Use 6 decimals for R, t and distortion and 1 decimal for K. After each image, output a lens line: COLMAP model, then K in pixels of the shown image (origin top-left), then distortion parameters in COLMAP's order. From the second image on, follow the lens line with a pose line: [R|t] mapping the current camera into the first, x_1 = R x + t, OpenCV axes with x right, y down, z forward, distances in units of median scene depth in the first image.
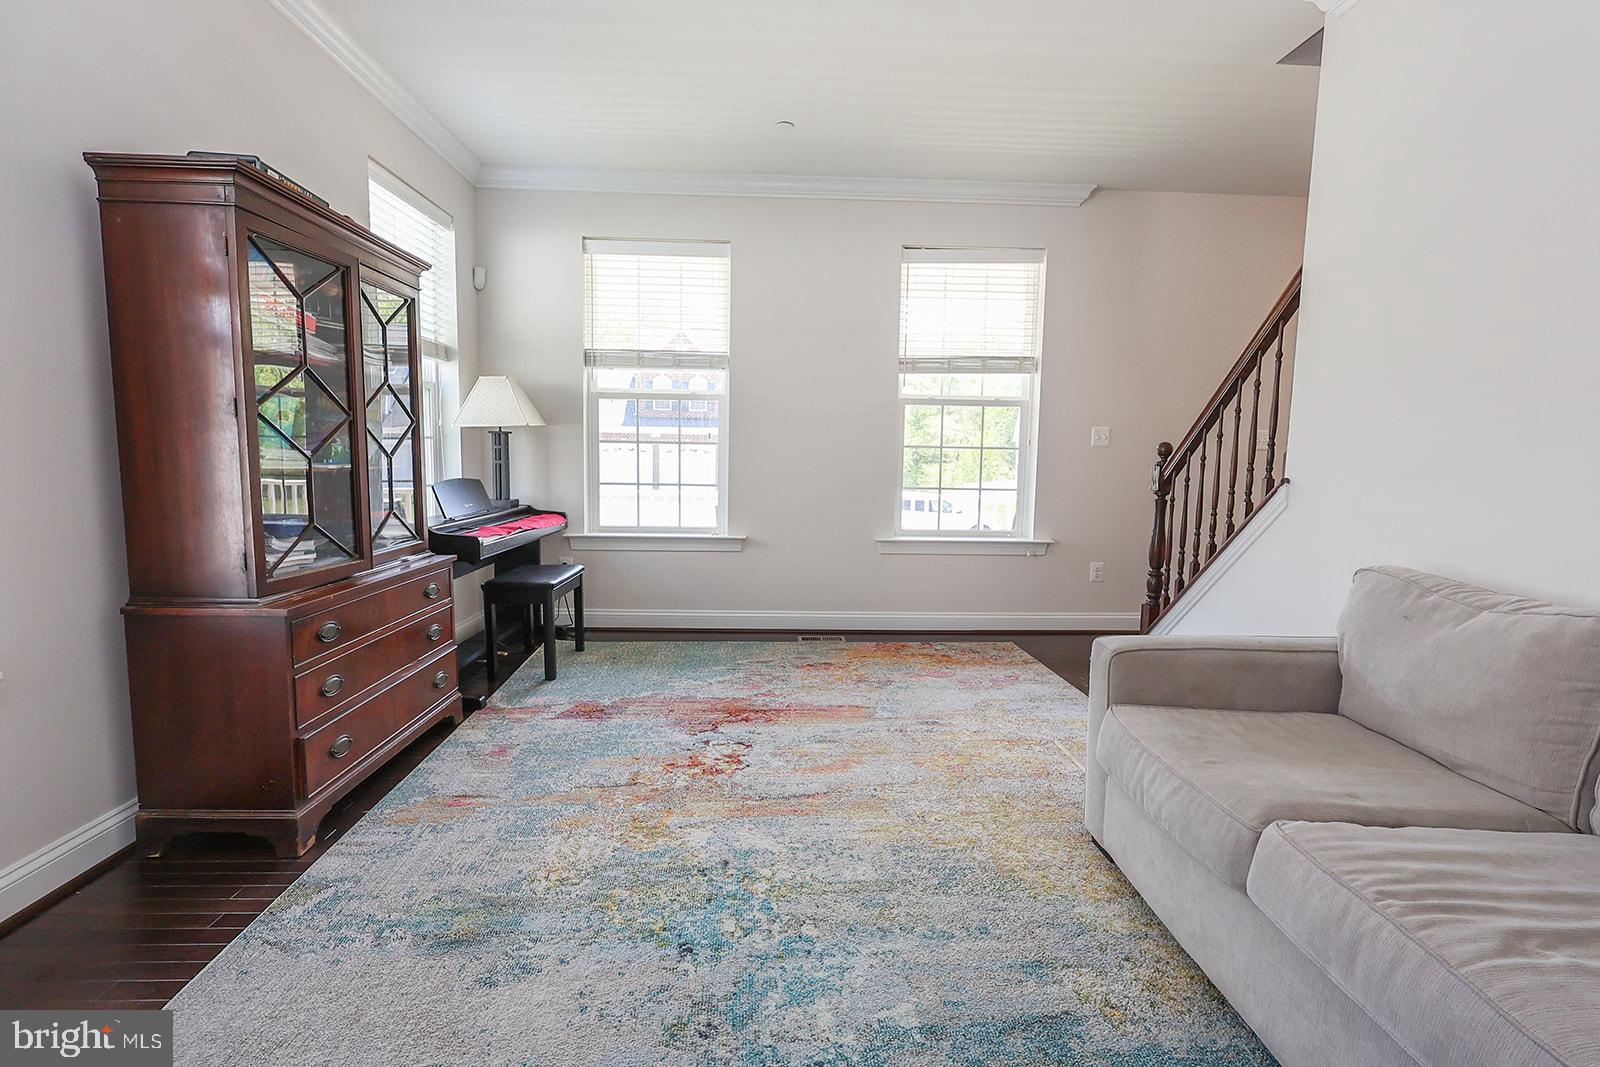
lens RADIAL K [[755.6, 0, 794.8], [0, 755.6, 529.6], [0, 0, 1]] dist [0.002294, 0.000780]
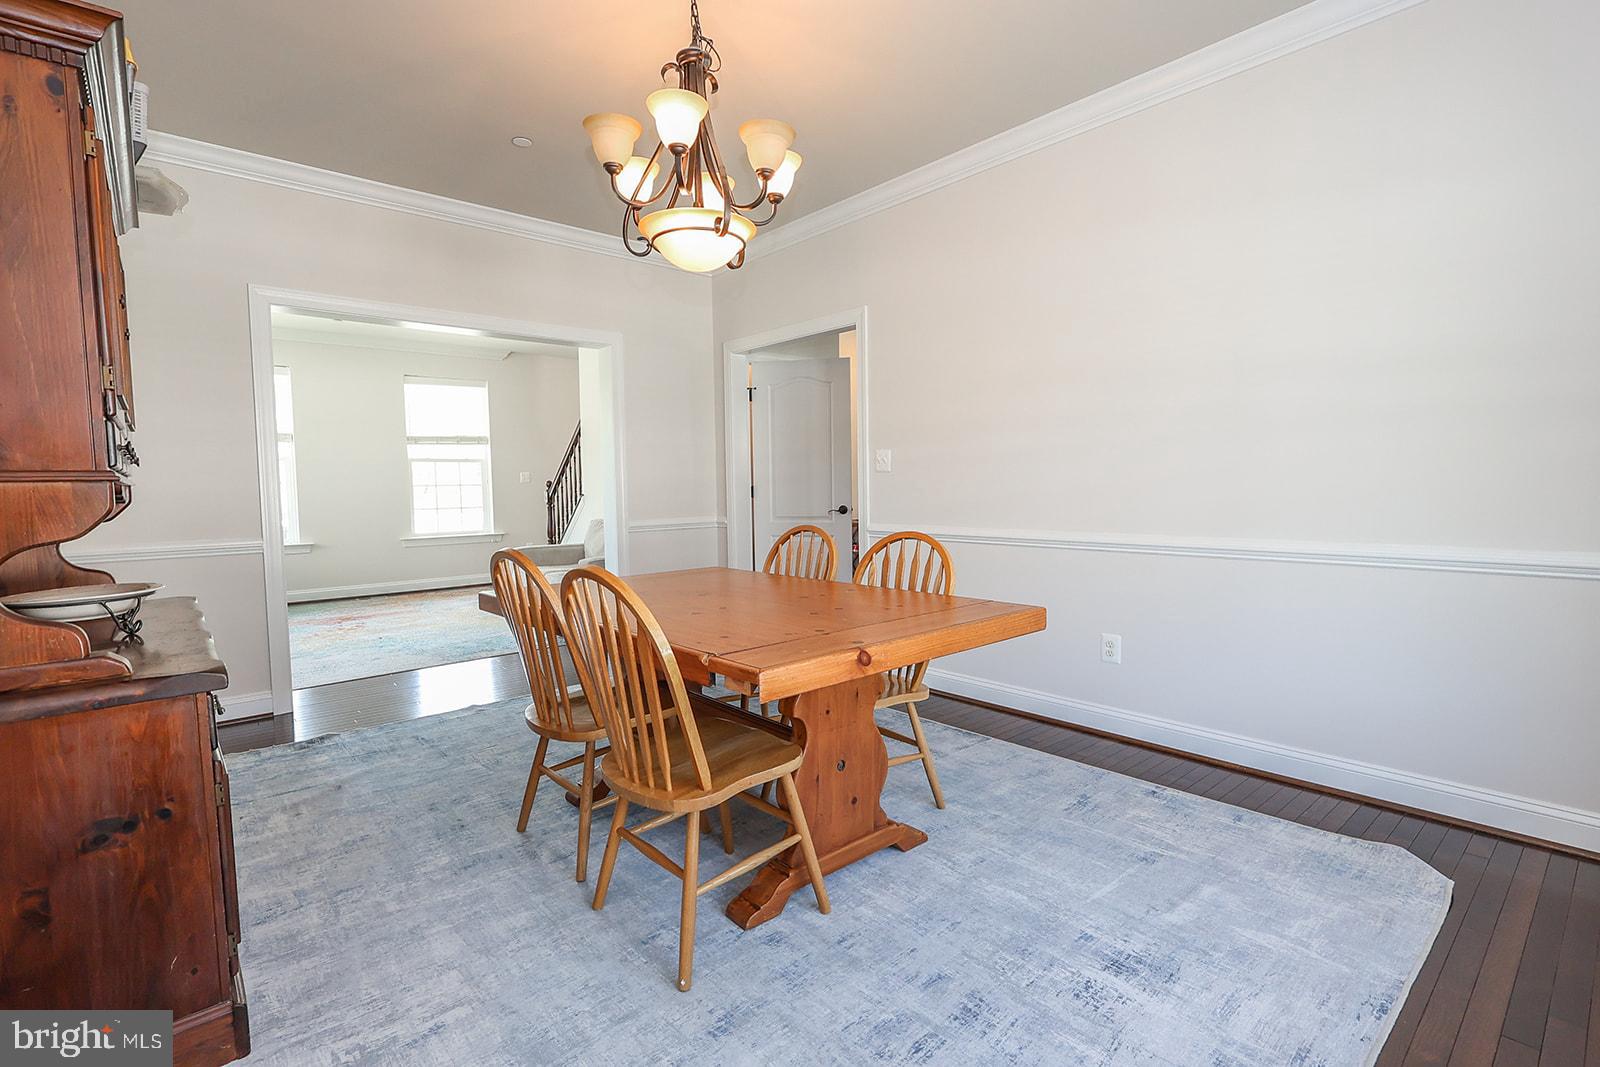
lens RADIAL K [[755.6, 0, 794.8], [0, 755.6, 529.6], [0, 0, 1]] dist [0.002294, 0.000780]
pose [[0.770950, -0.060525, 0.634013, -0.297726], [0.092313, 0.995581, -0.017210, 0.103893], [-0.630170, 0.071796, 0.773130, -0.924374]]
